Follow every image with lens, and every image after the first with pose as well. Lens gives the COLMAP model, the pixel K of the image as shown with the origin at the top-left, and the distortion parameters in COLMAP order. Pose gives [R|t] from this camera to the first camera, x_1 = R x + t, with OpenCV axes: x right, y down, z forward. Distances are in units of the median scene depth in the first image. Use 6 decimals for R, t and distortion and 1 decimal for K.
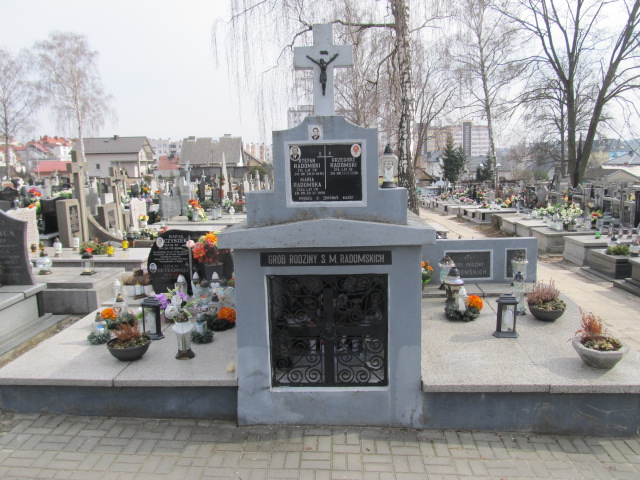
lens RADIAL K [[531.7, 0, 320.0], [0, 531.7, 240.0], [0, 0, 1]] dist [-0.055383, 0.013595]
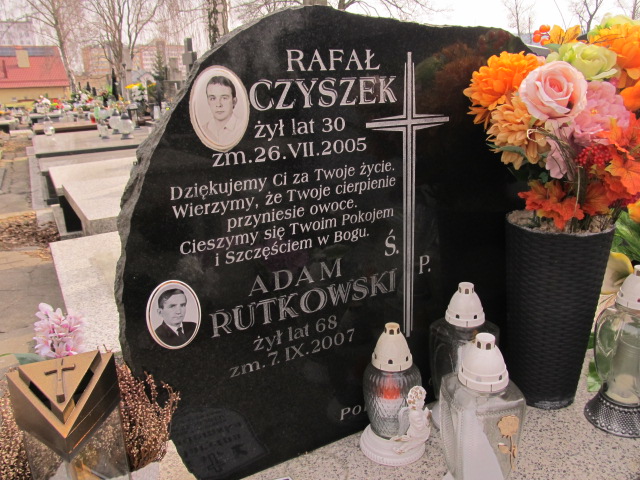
lens RADIAL K [[531.7, 0, 320.0], [0, 531.7, 240.0], [0, 0, 1]] dist [-0.055383, 0.013595]
pose [[0.848297, -0.157509, 0.505553, -0.119757], [0.087329, 0.983277, 0.159814, 0.005815], [-0.522270, -0.091420, 0.847866, 0.300612]]
